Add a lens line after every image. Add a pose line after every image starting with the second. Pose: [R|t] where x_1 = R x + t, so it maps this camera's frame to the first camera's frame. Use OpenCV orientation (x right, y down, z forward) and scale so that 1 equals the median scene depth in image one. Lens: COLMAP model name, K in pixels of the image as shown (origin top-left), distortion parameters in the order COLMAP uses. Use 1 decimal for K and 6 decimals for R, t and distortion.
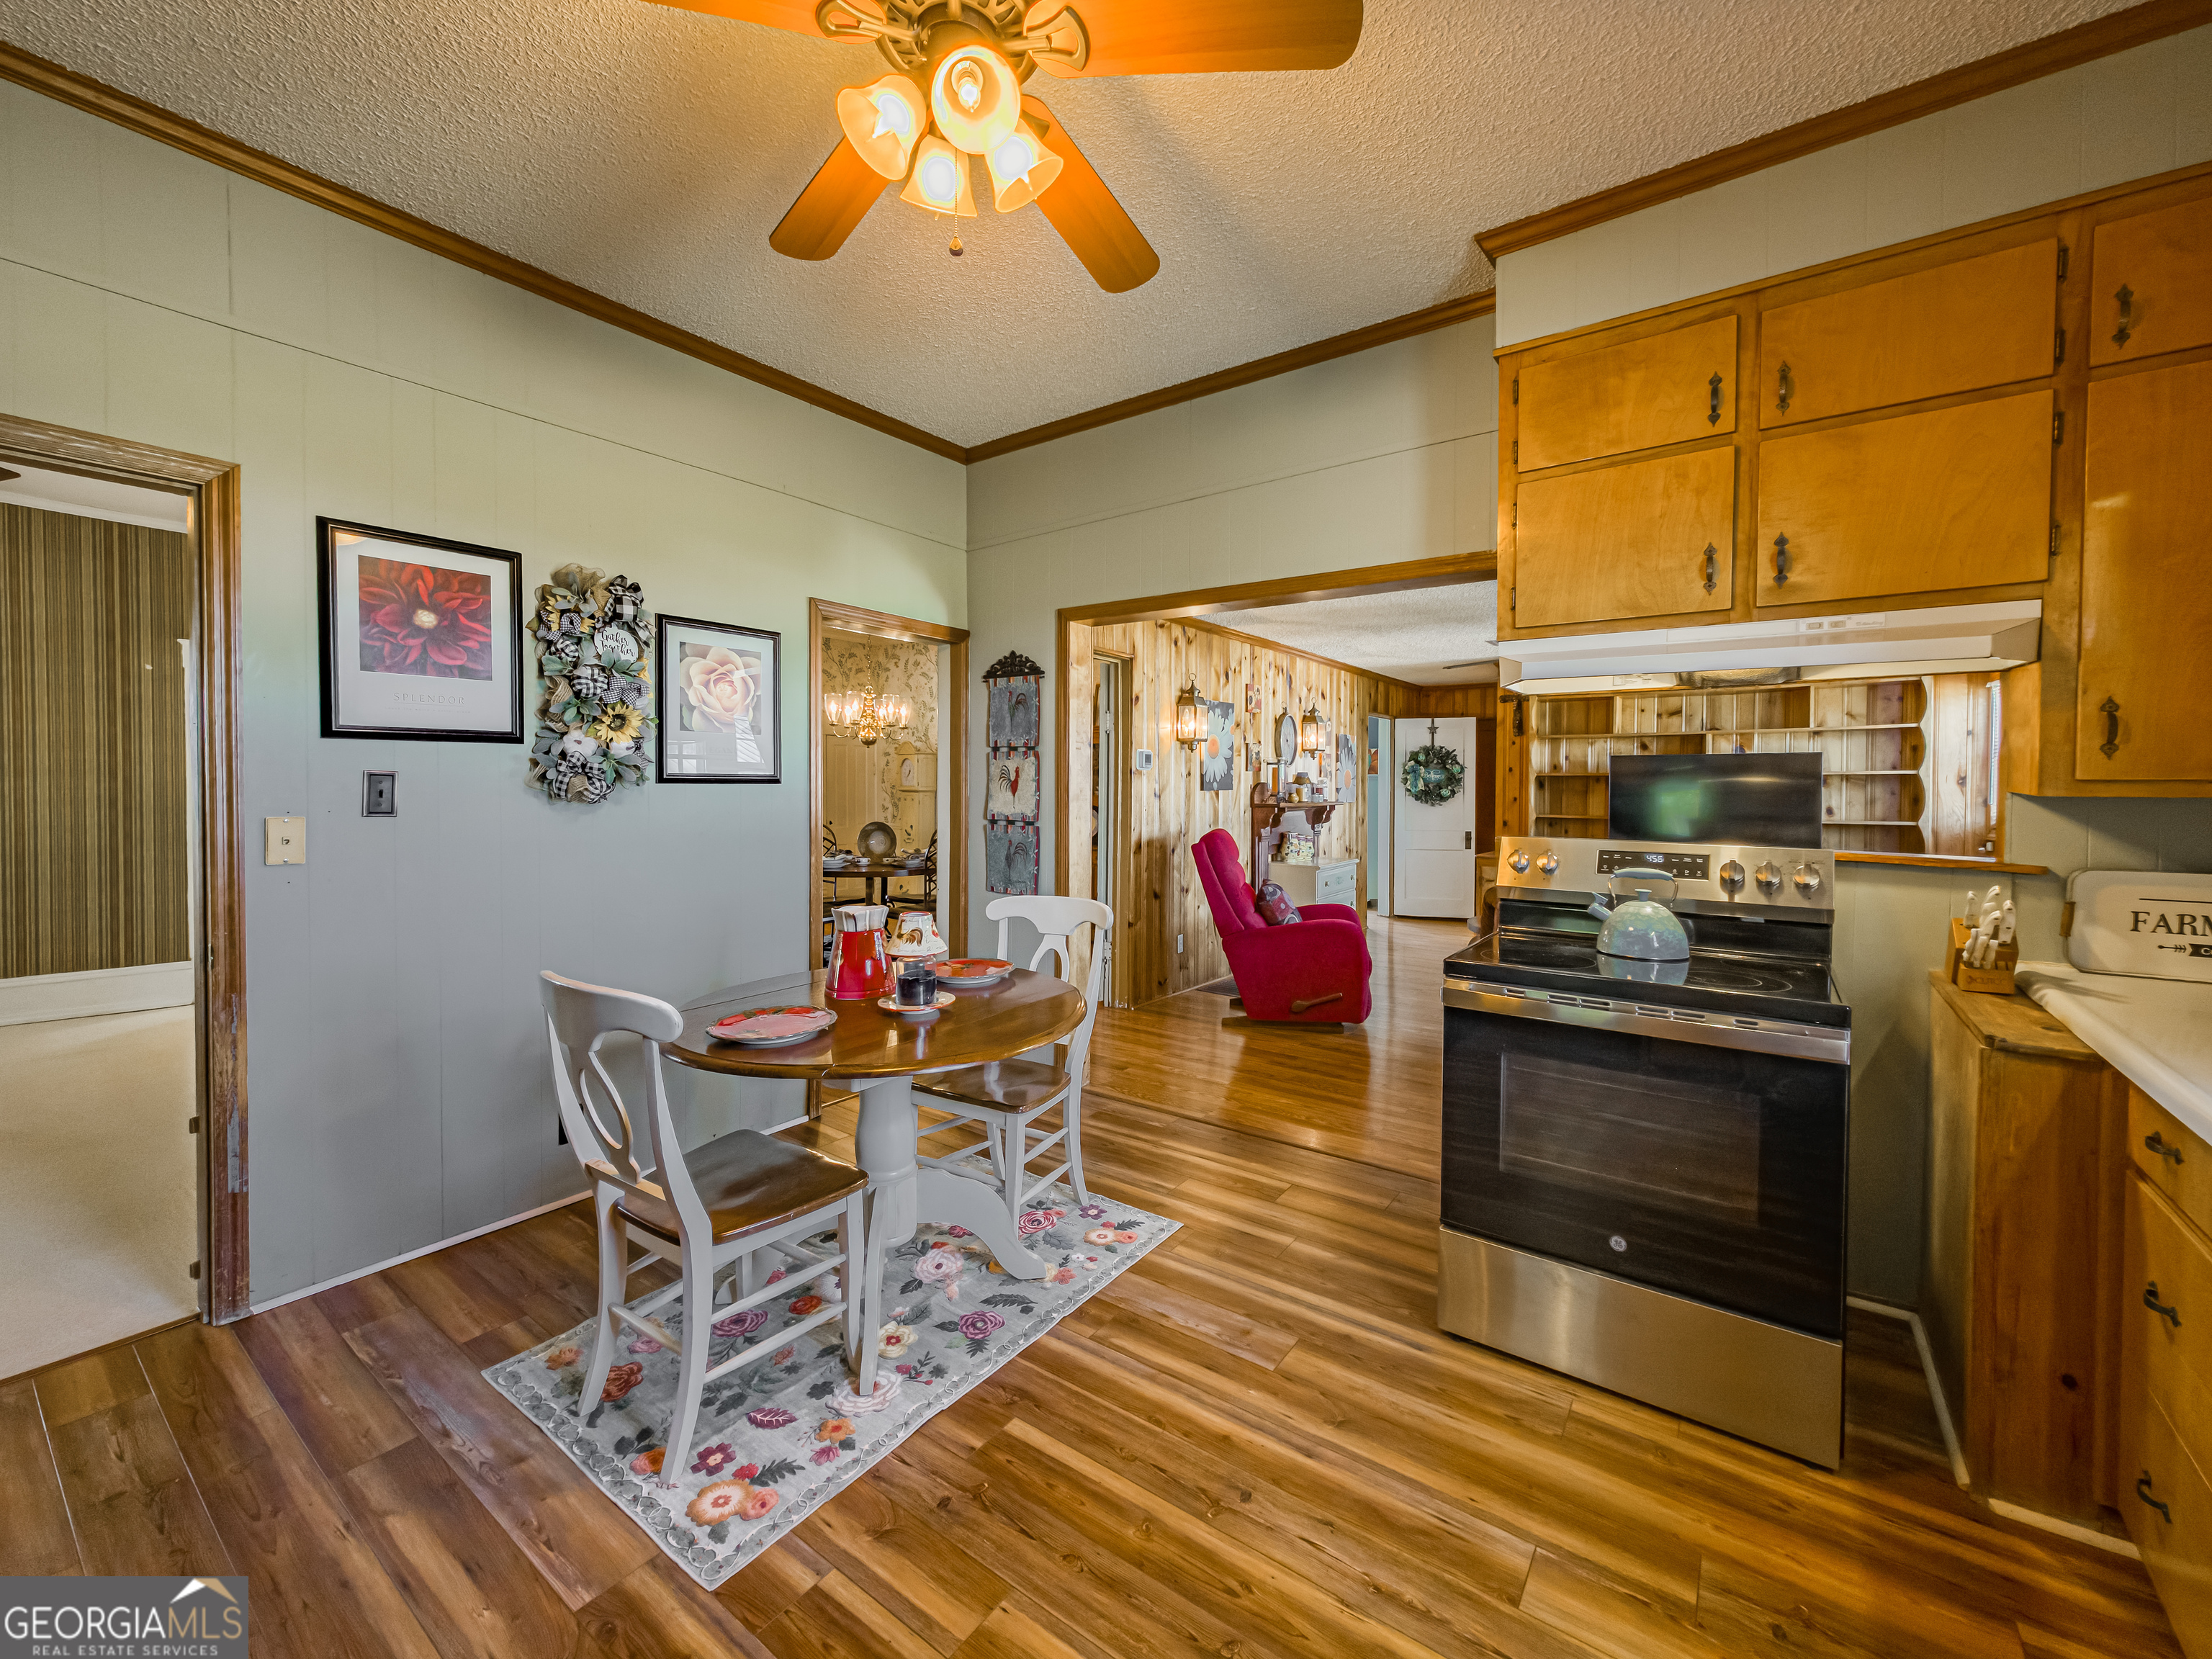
lens RADIAL K [[899.3, 0, 1109.9], [0, 899.3, 797.5], [0, 0, 1]] dist [0.005137, -0.000634]
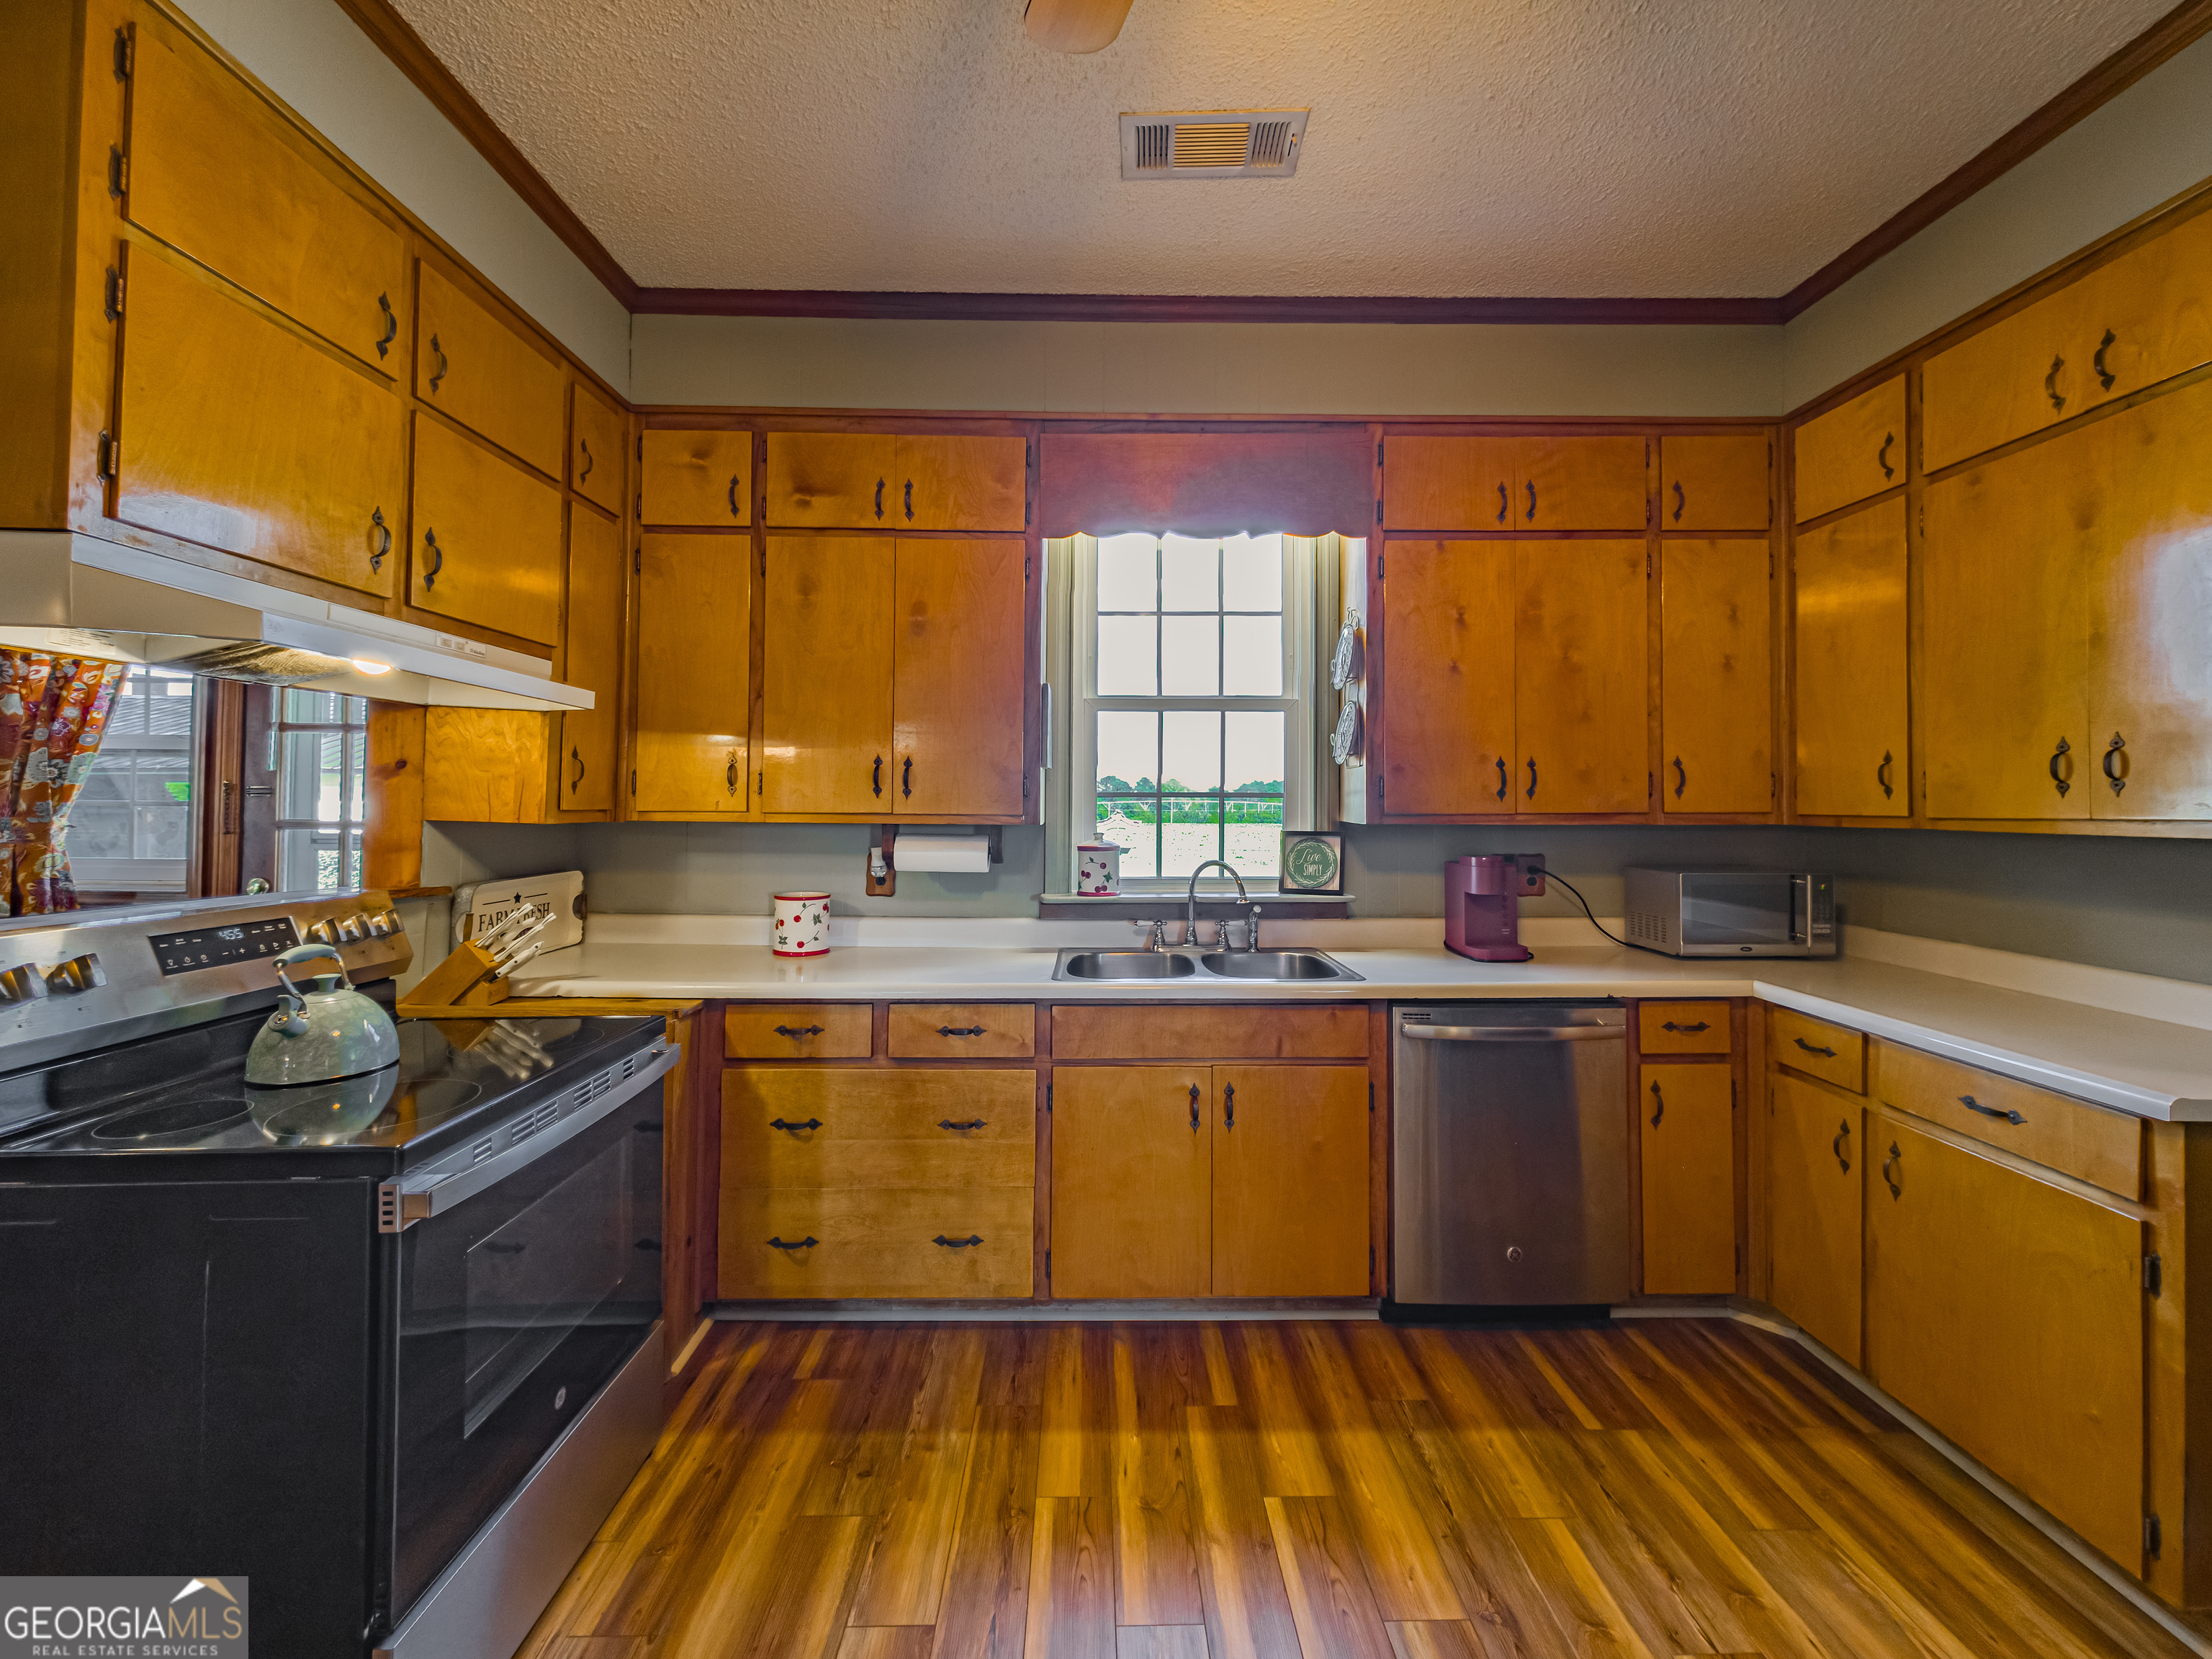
lens RADIAL K [[899.3, 0, 1112.7], [0, 899.3, 782.8], [0, 0, 1]] dist [0.005137, -0.000634]
pose [[-0.606798, 0.007516, 0.794821, -0.313411], [0.002654, 0.999969, -0.007430, -0.036705], [-0.794852, -0.002399, -0.606799, 0.918554]]
